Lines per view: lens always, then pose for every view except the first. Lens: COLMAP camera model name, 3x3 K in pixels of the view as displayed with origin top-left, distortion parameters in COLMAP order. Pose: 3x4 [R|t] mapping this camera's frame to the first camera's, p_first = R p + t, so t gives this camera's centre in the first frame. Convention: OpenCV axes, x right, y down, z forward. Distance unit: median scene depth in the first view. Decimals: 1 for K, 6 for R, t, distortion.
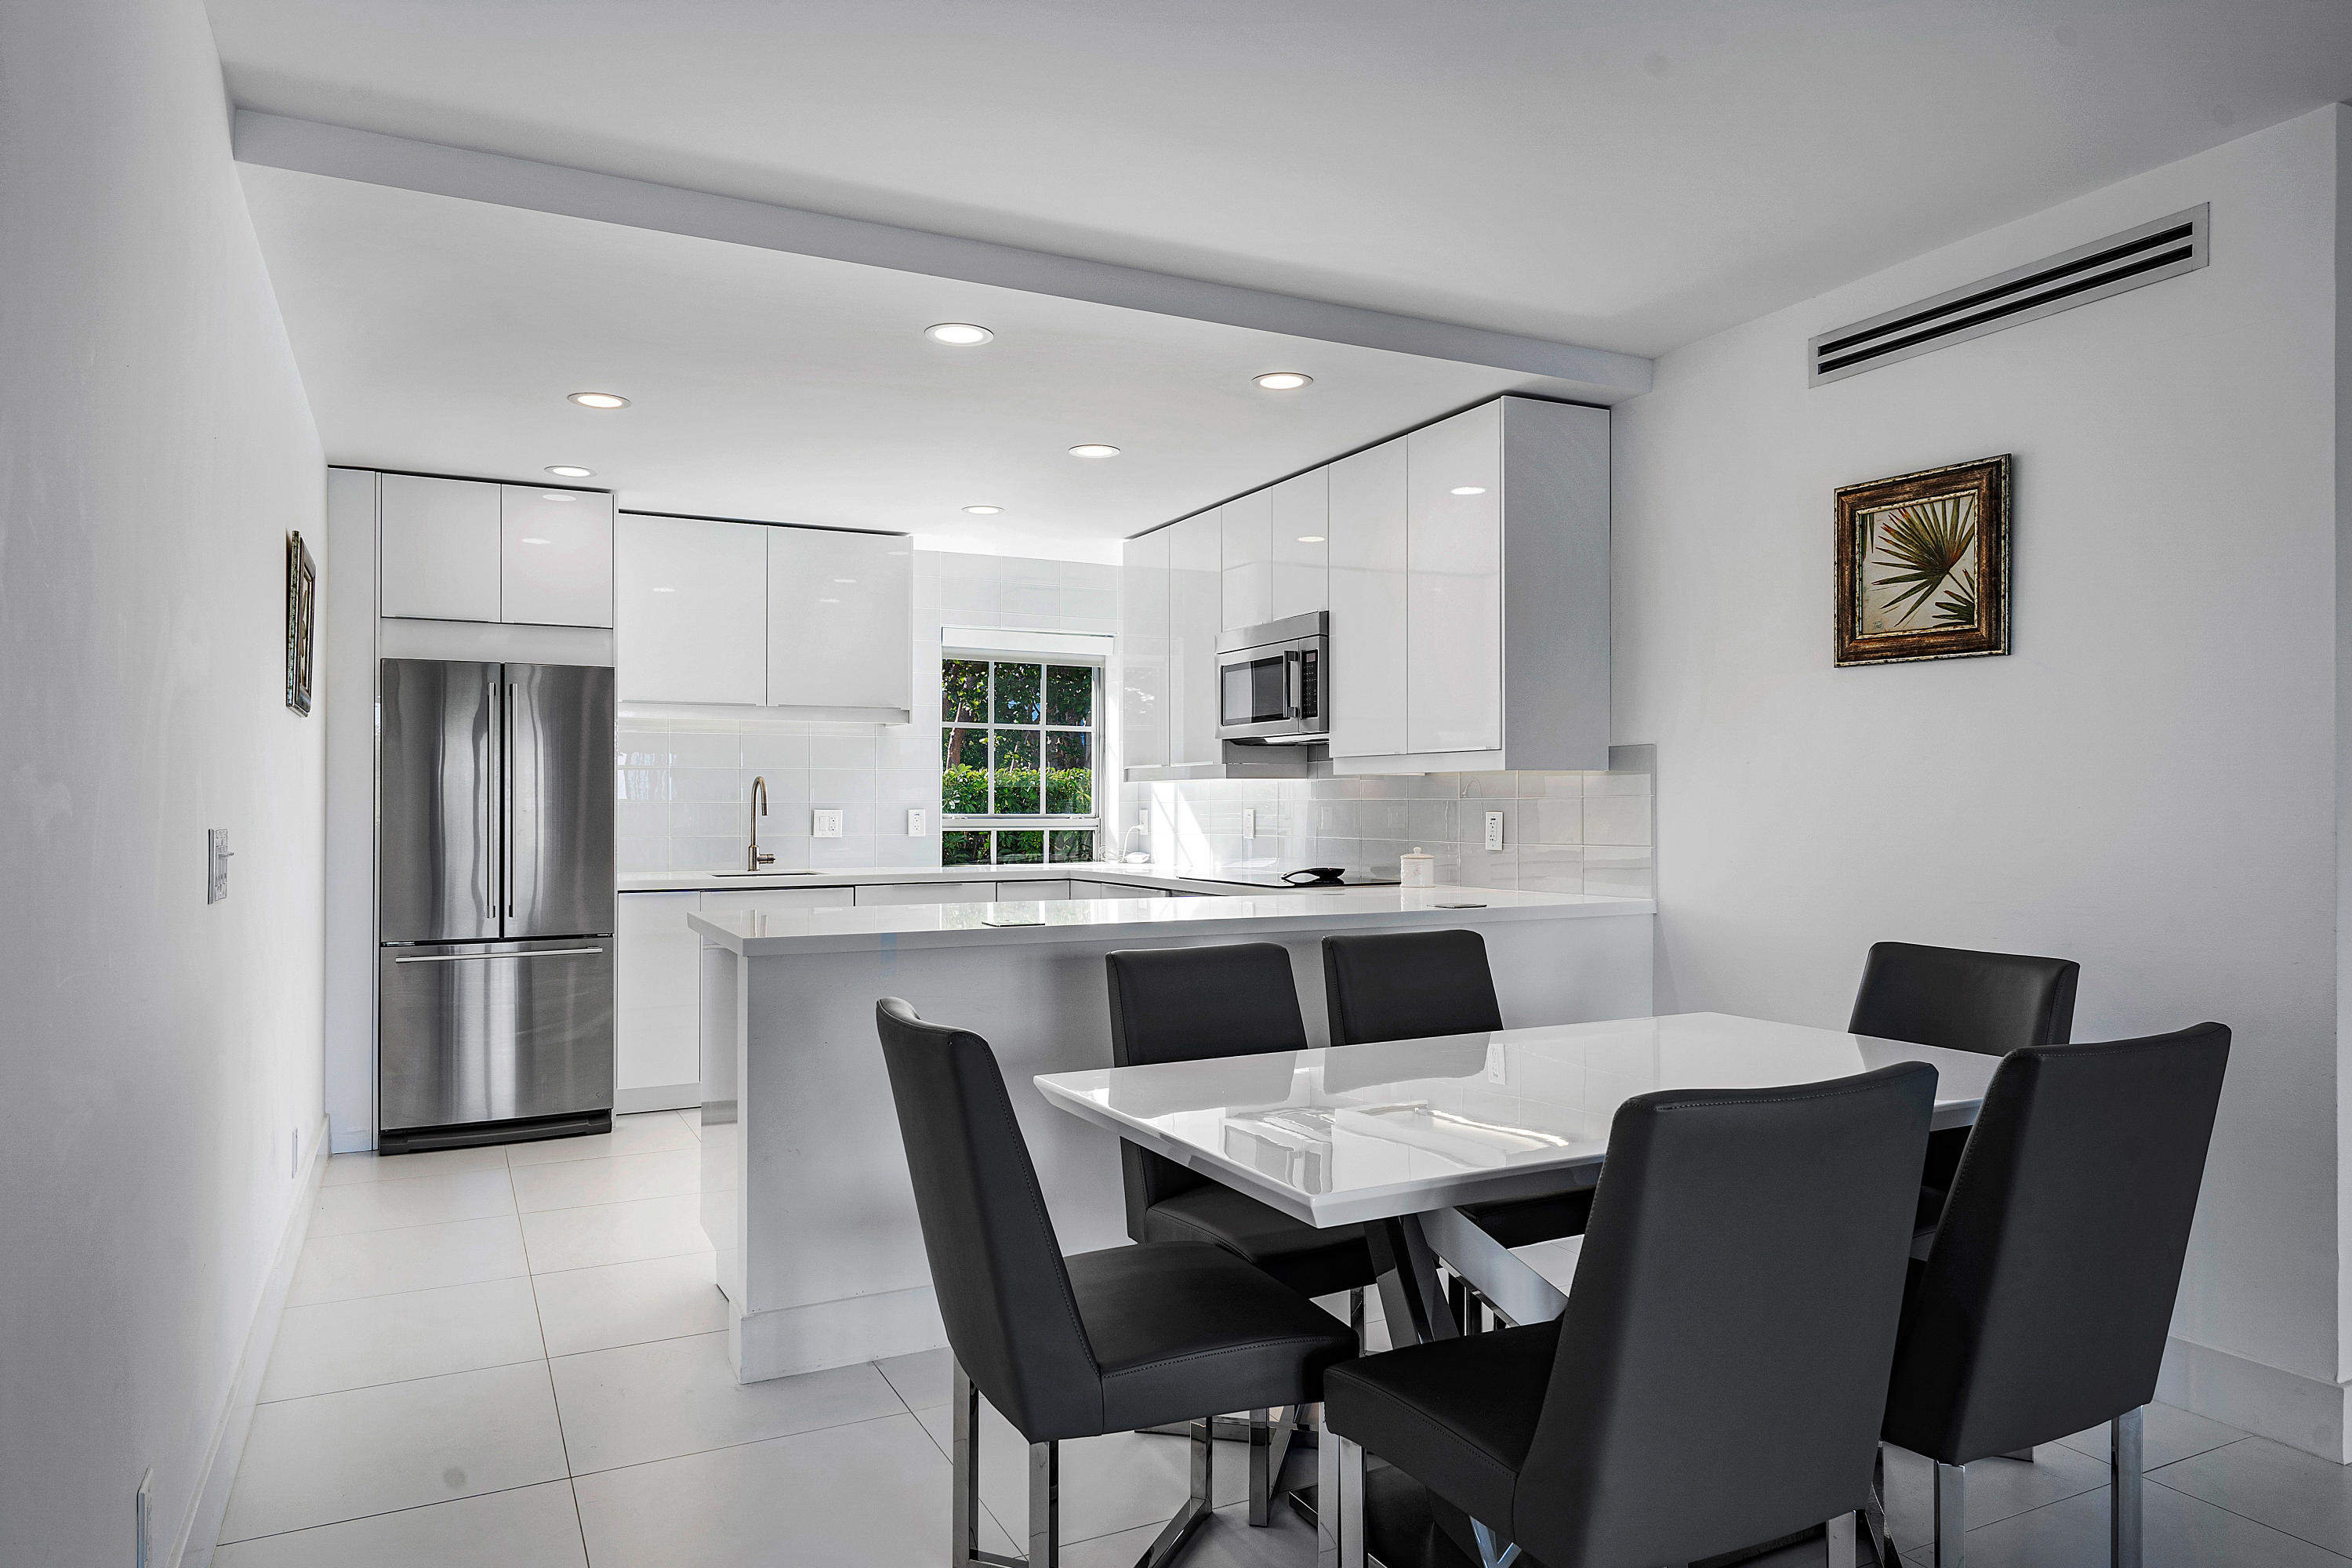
lens RADIAL K [[1469.8, 0, 1171.2], [0, 1469.8, 787.1], [0, 0, 1]] dist [-0.032348, 0.003905]
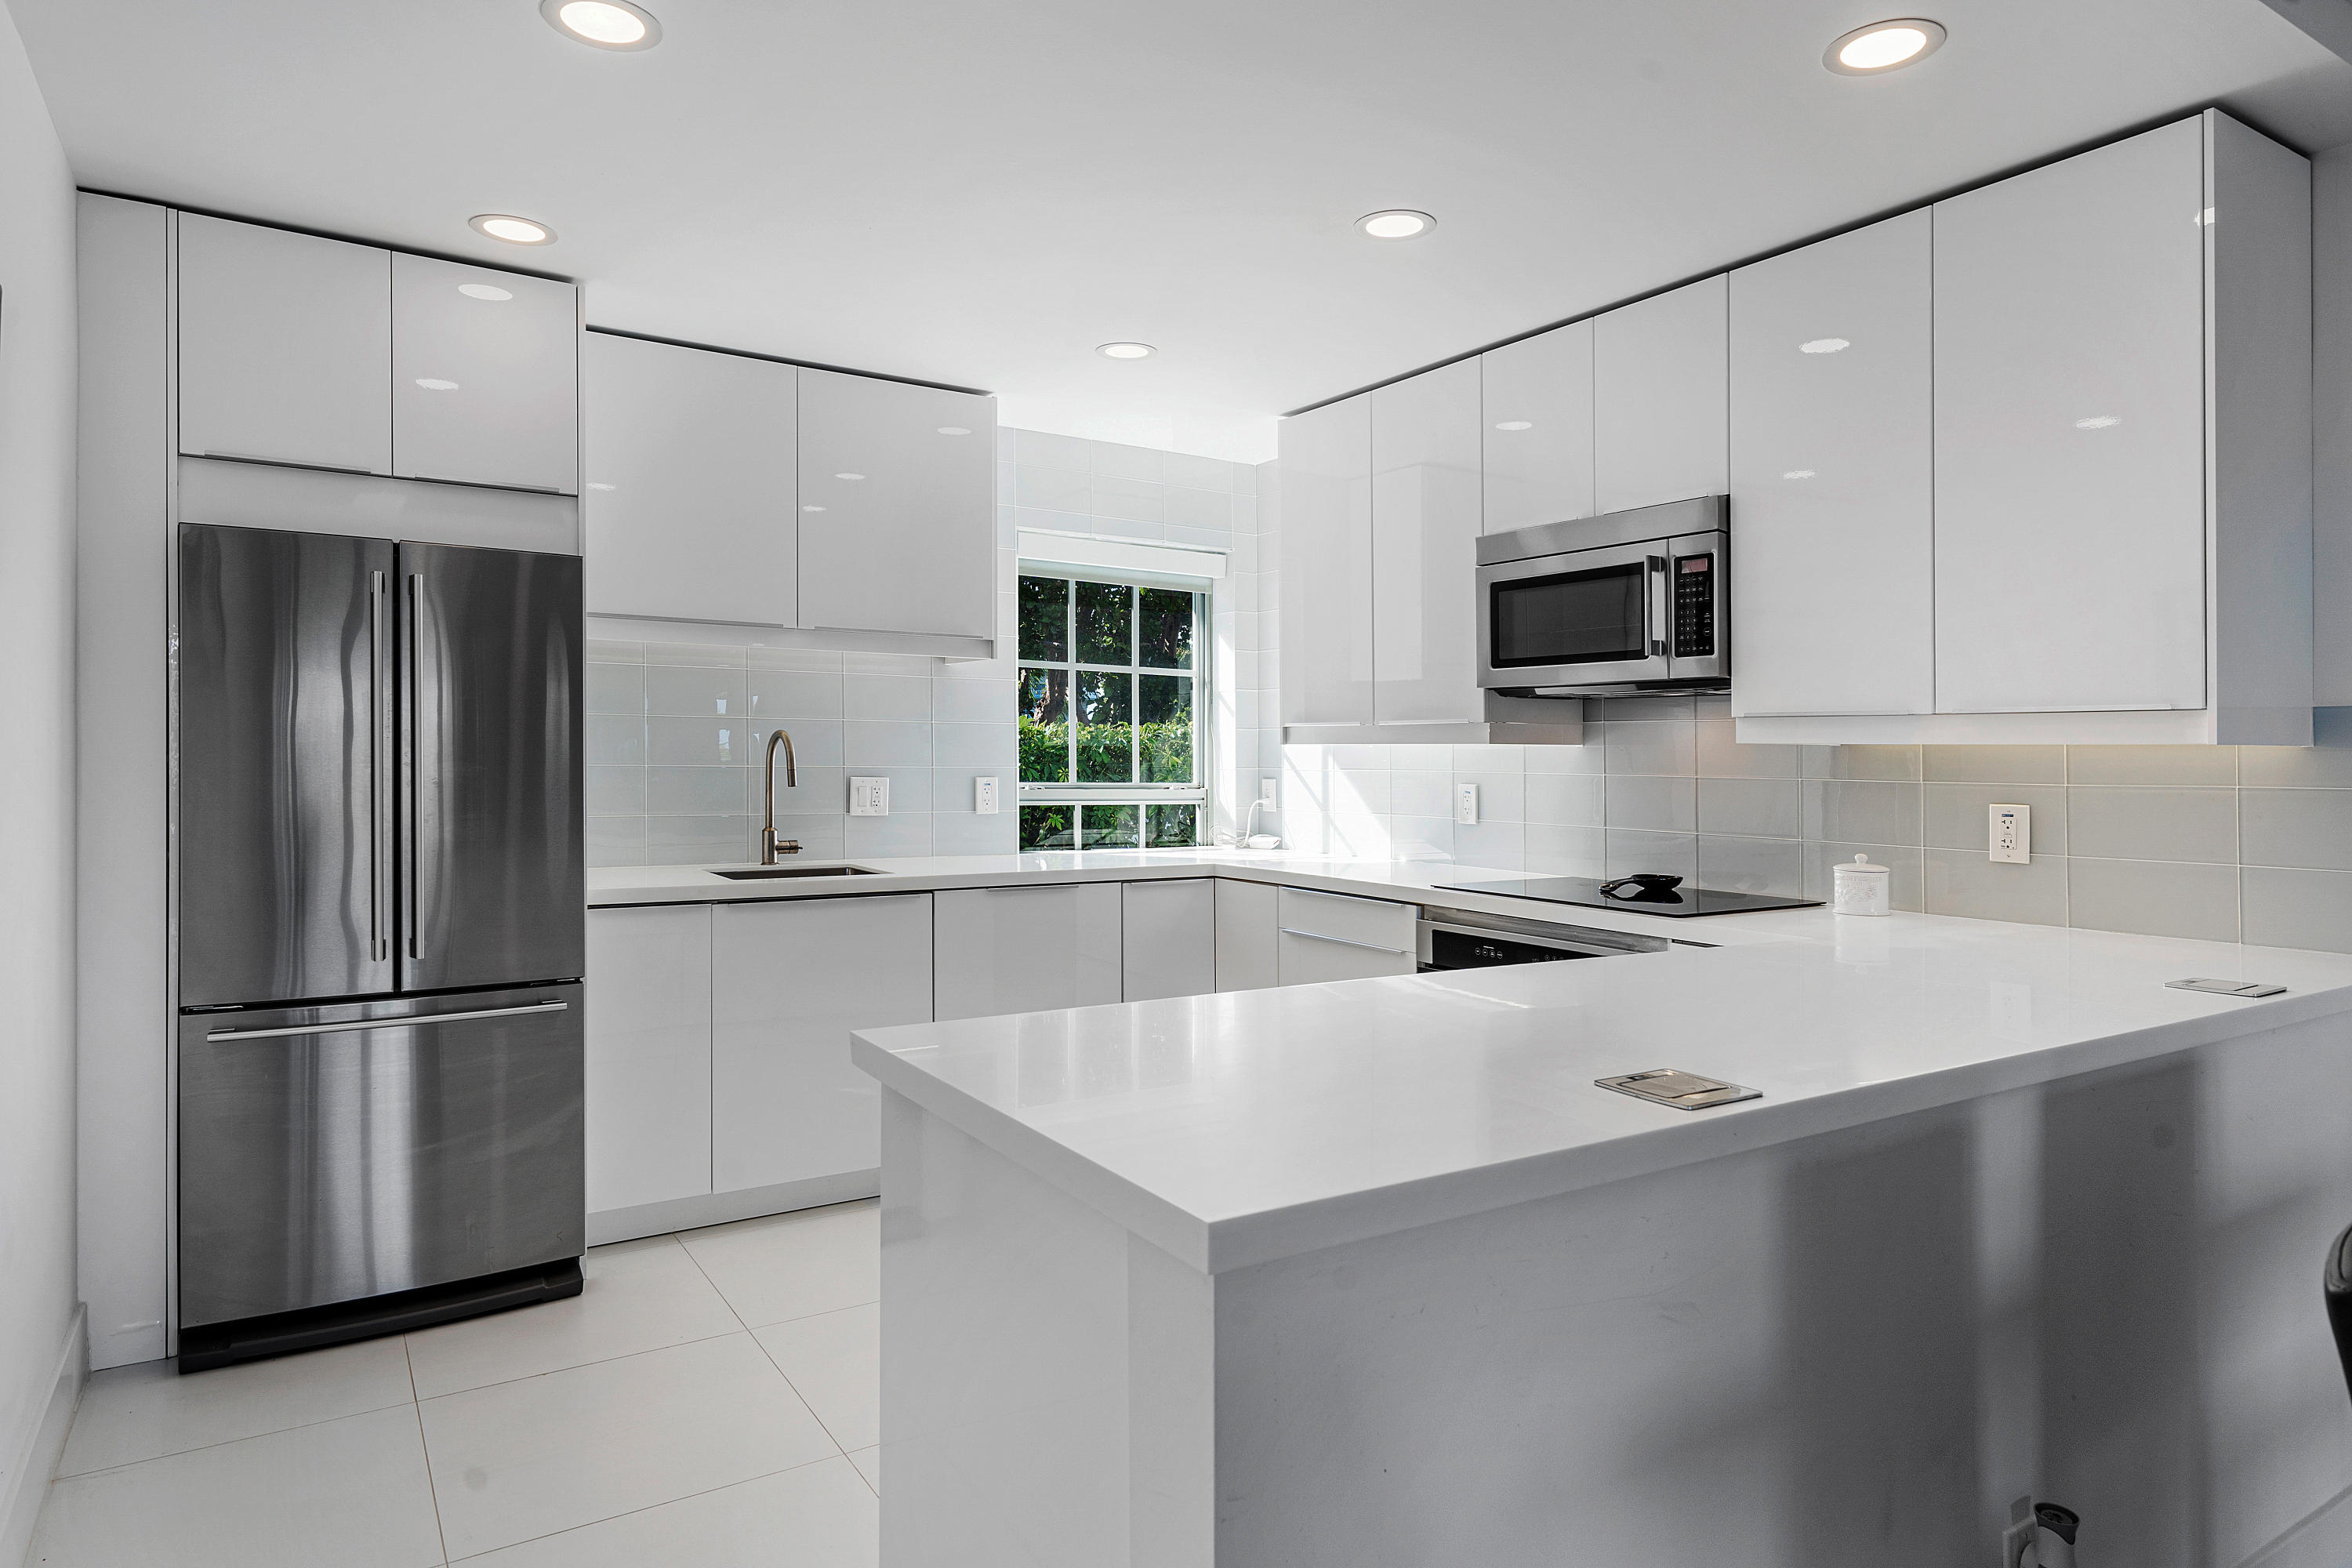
lens RADIAL K [[1365.0, 0, 1187.7], [0, 1365.0, 773.9], [0, 0, 1]] dist [-0.001317, -0.010471]
pose [[0.993592, 0.010430, 0.112541, -0.185375], [-0.013289, 0.999607, 0.024688, -0.005799], [-0.112239, -0.026025, 0.993340, 0.380406]]
